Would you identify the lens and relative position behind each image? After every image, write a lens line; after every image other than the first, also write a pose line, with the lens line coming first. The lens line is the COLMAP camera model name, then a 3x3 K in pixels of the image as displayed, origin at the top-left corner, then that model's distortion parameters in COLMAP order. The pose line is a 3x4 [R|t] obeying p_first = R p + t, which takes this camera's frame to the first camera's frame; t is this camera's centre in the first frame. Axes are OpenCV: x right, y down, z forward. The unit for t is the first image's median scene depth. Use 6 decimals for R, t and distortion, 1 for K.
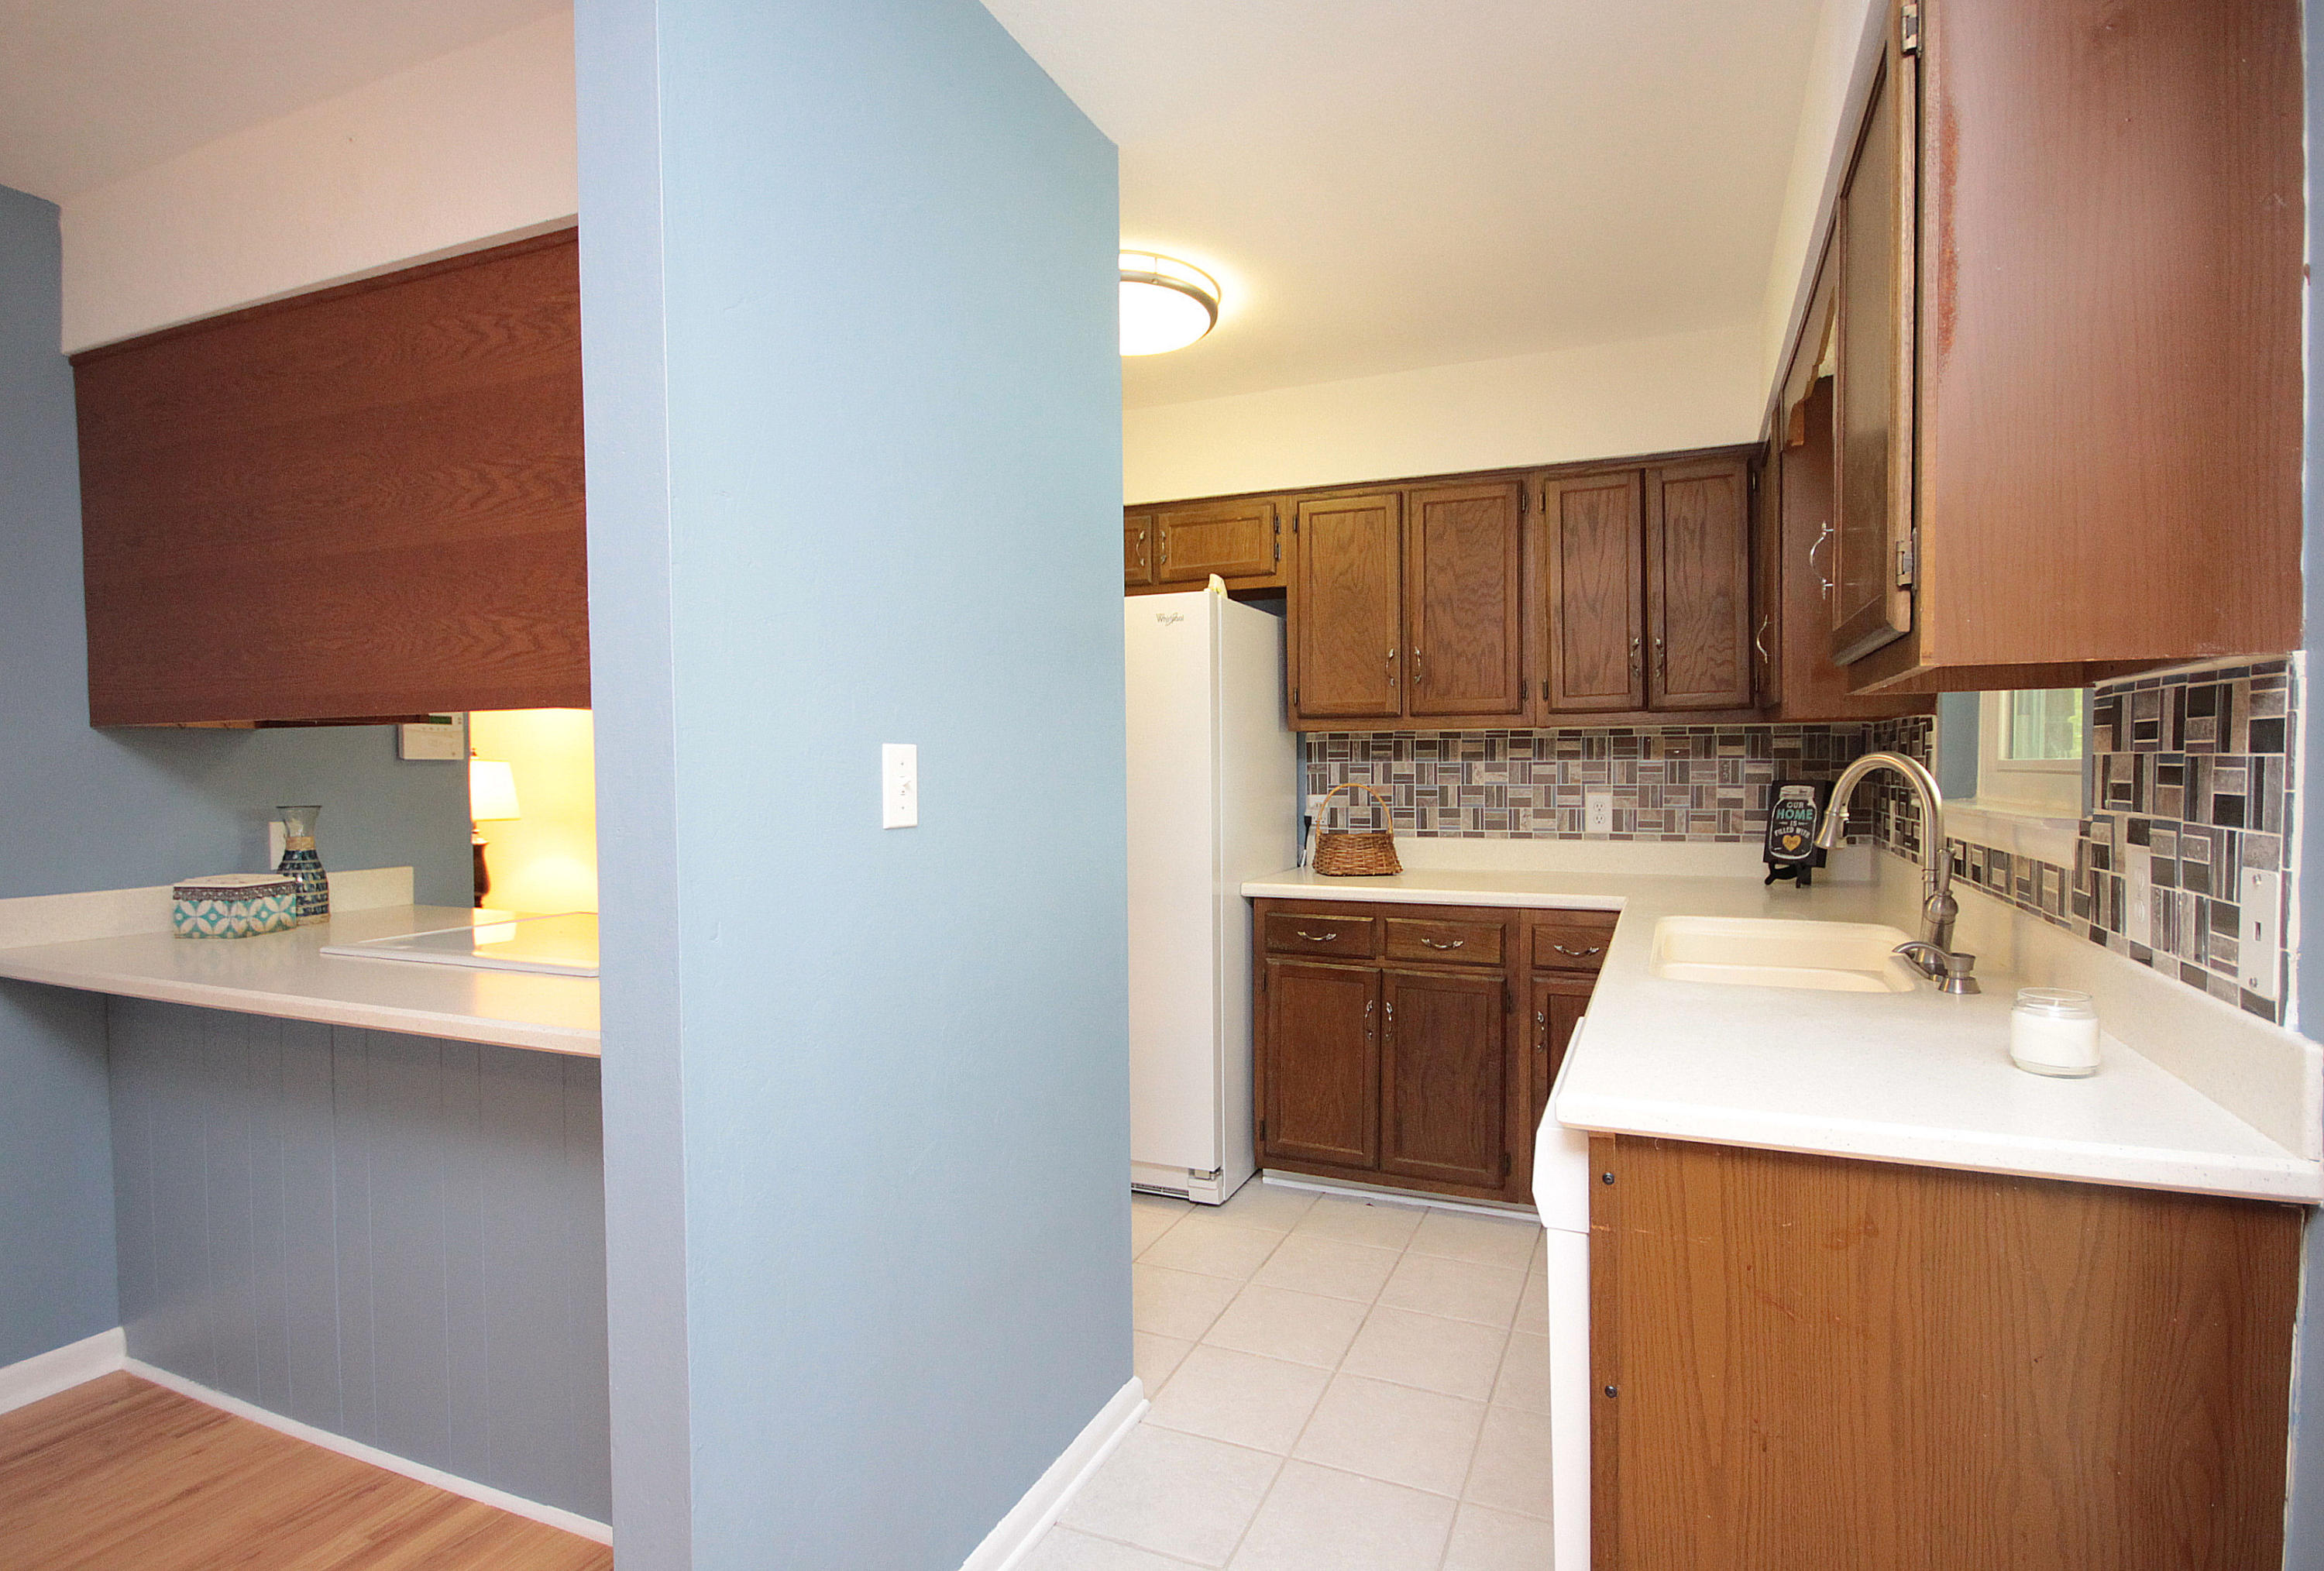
lens RADIAL K [[1110.3, 0, 1153.9], [0, 1110.3, 795.3], [0, 0, 1]] dist [0.001130, -0.004790]
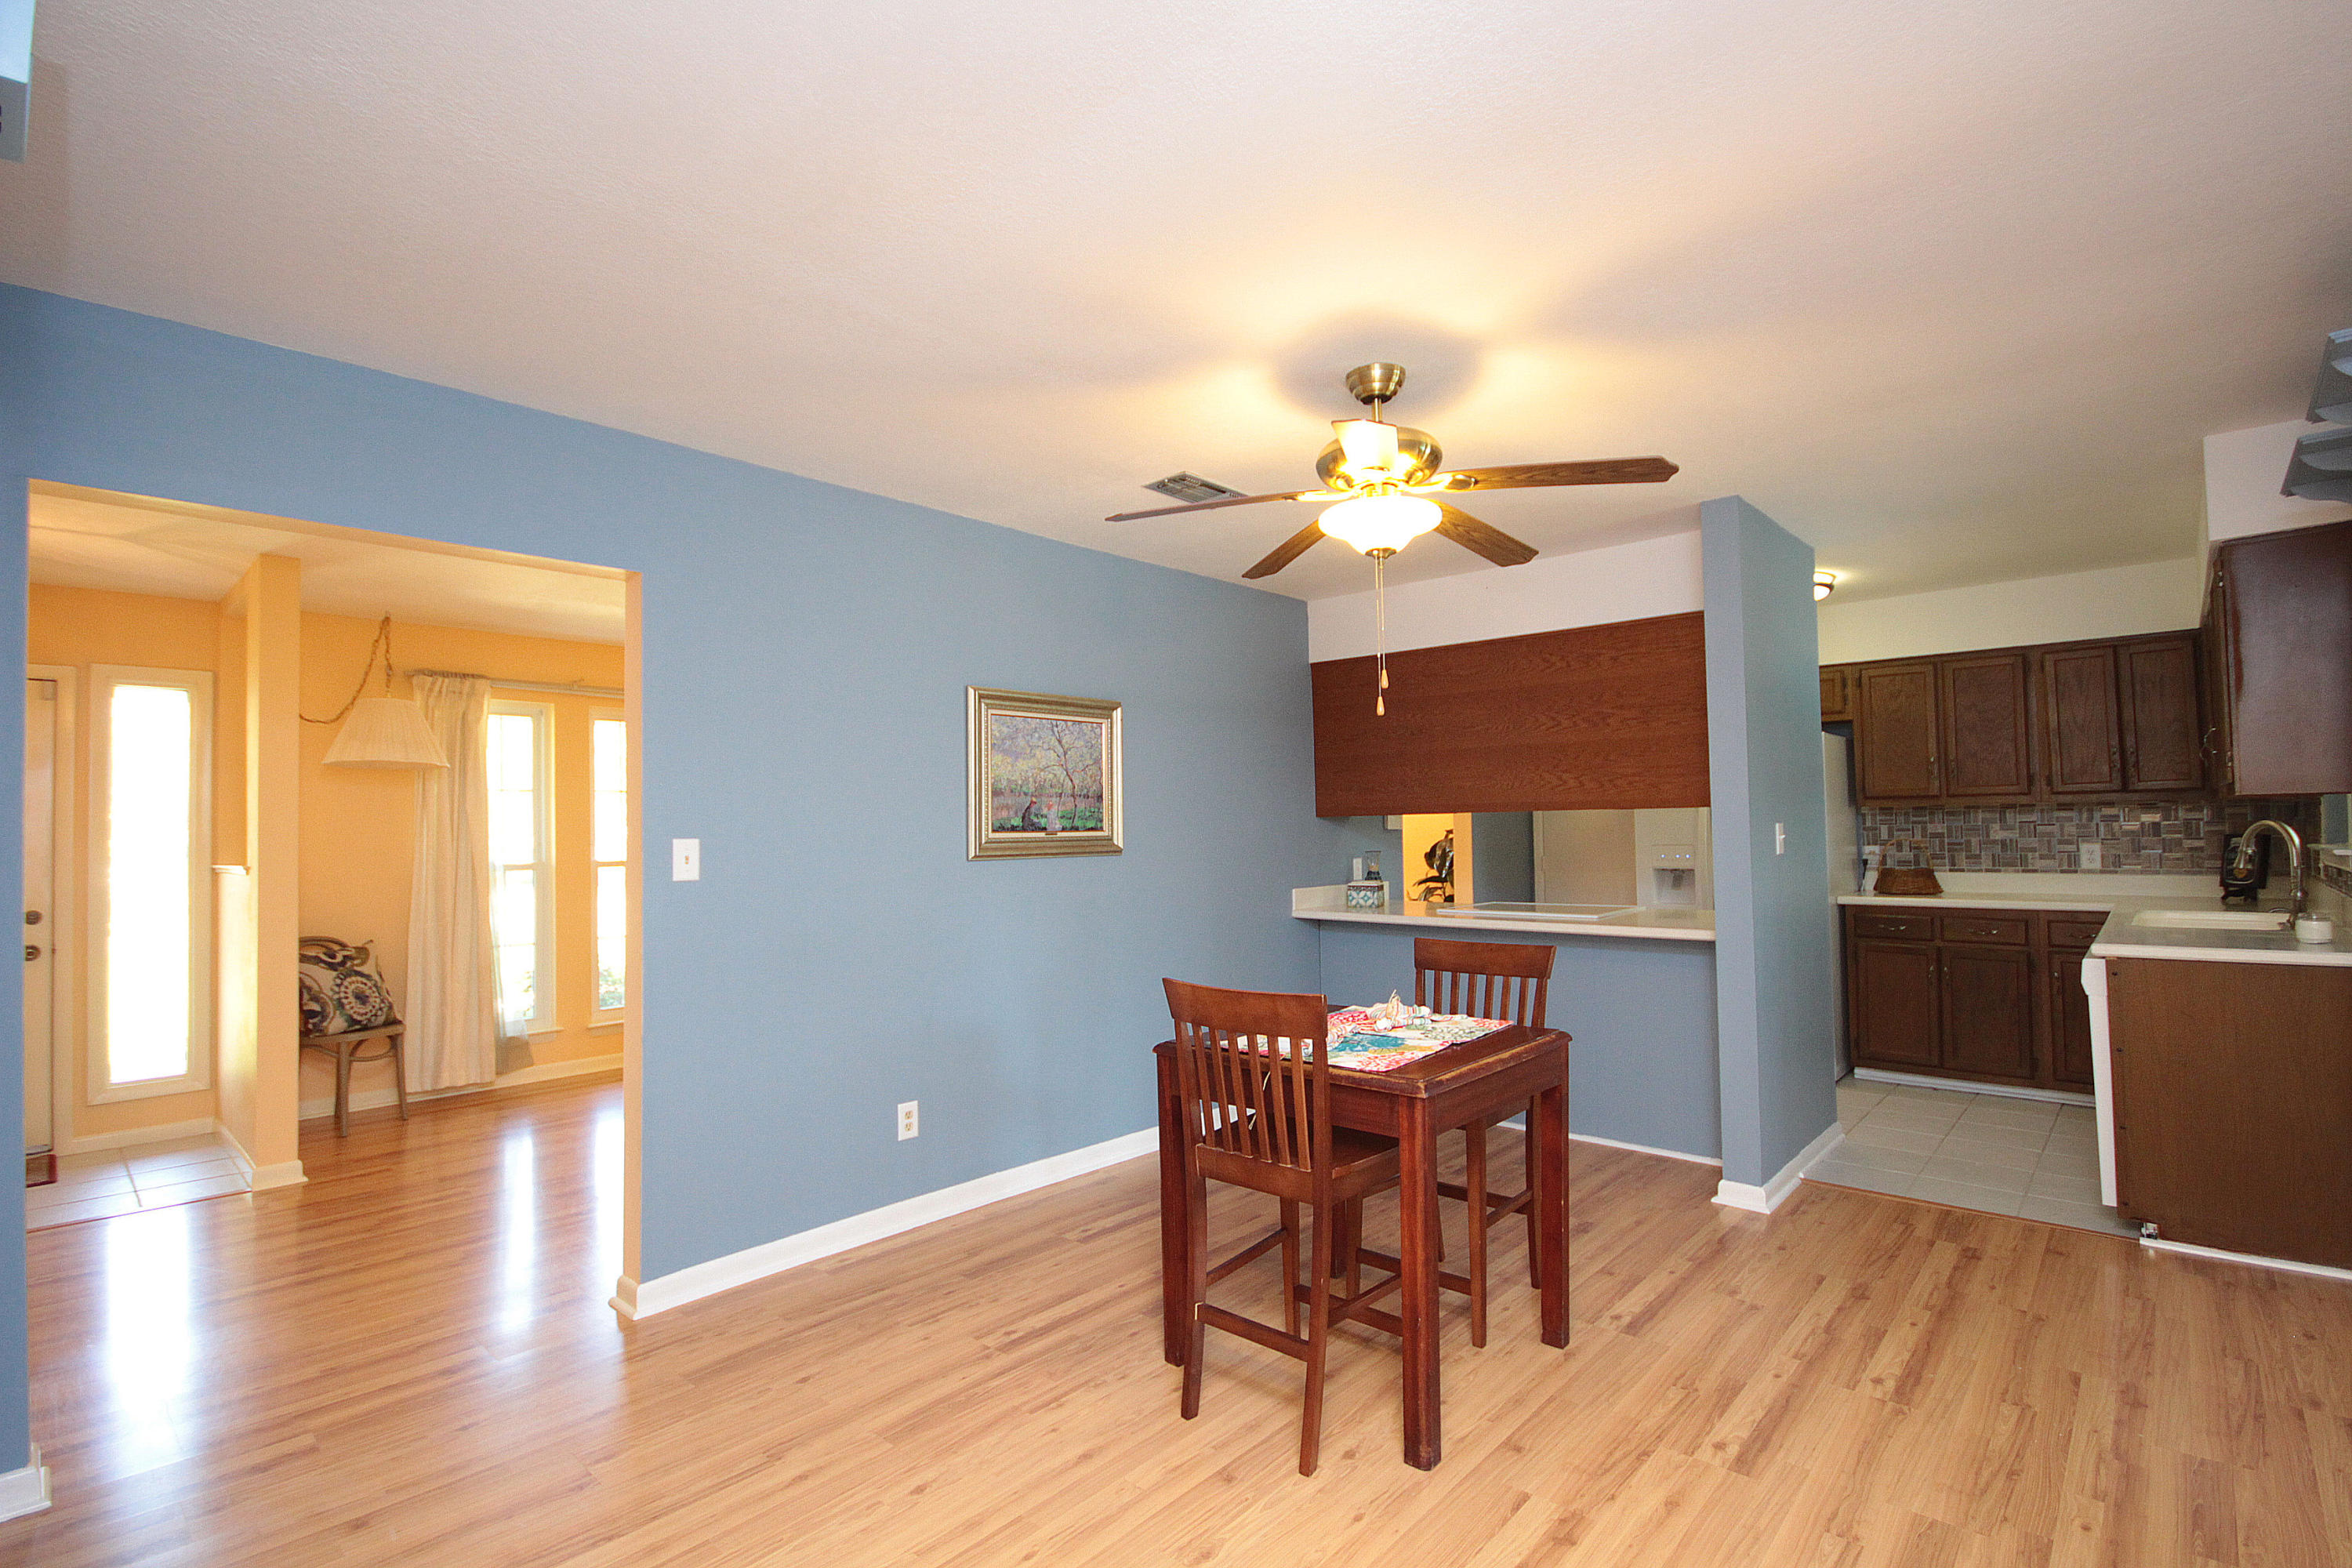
lens RADIAL K [[1066.4, 0, 1168.9], [0, 1066.4, 801.0], [0, 0, 1]] dist [0.029570, -0.015503]
pose [[0.952786, -0.016929, -0.303170, -0.390039], [0.002026, 0.998777, -0.049405, 0.011401], [0.303635, 0.046458, 0.951655, -0.884815]]
